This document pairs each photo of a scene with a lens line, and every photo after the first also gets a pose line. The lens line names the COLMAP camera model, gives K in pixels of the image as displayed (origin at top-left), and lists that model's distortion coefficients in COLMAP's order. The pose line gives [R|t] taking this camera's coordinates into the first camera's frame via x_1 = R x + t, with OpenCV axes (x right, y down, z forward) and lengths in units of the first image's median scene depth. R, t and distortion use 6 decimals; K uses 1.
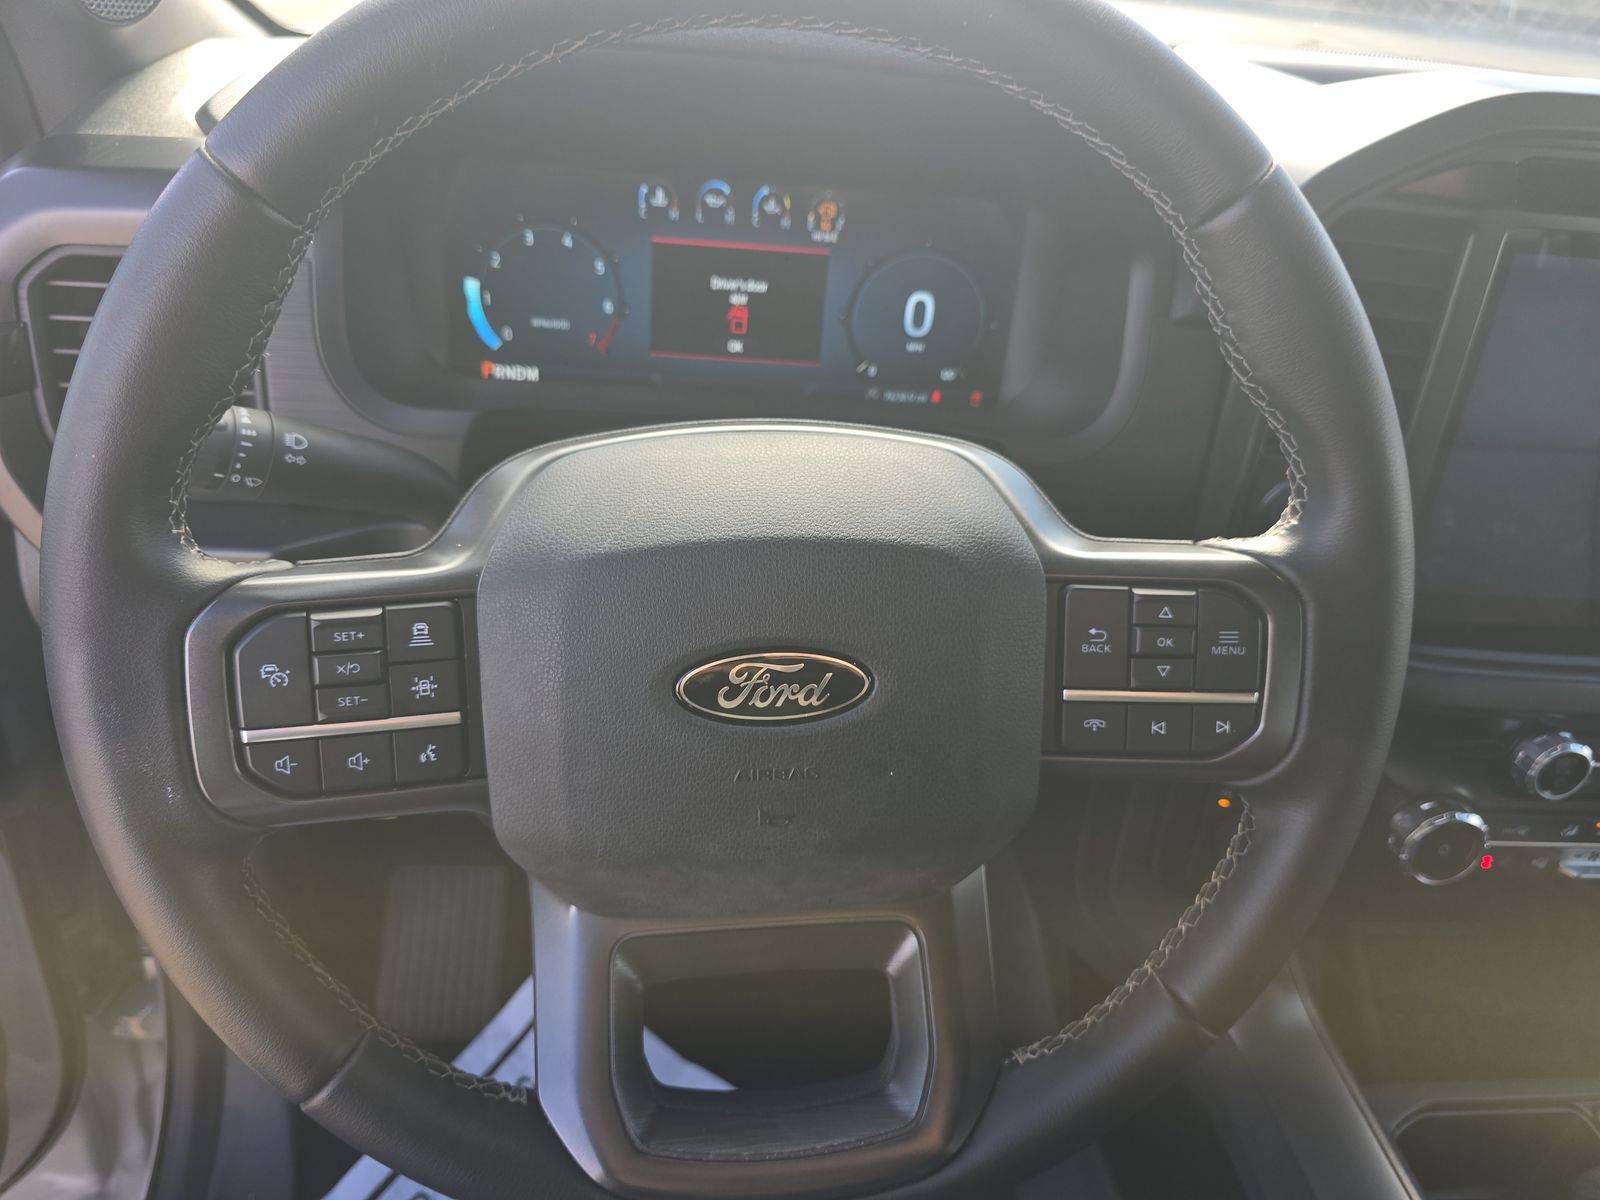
lens RADIAL K [[1082.6, 0, 797.5], [0, 1082.6, 594.7], [0, 0, 1]] dist [0.058913, -0.044690]
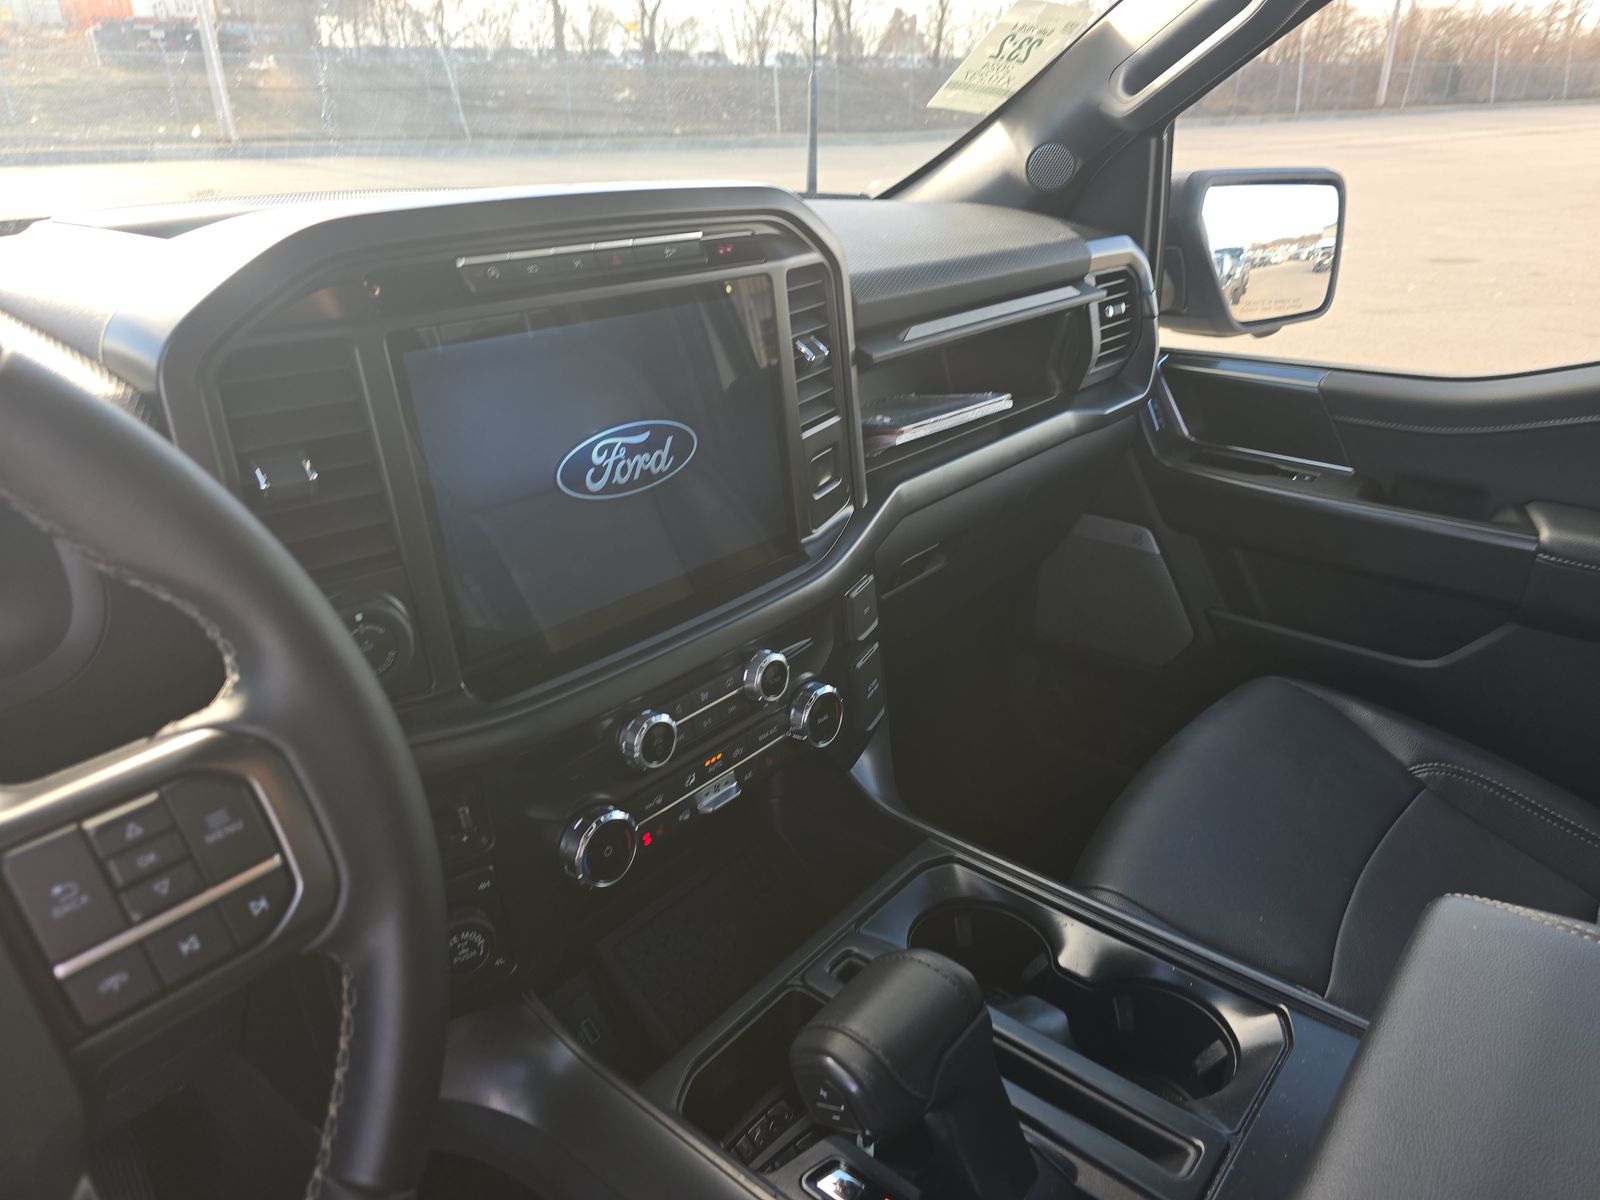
lens RADIAL K [[1082.6, 0, 797.5], [0, 1082.6, 594.7], [0, 0, 1]] dist [0.058913, -0.044690]
pose [[0.709556, -0.376967, 0.595337, 0.253909], [0.429756, 0.901058, 0.058343, 0.023675], [-0.558426, 0.214452, 0.801355, -0.072952]]
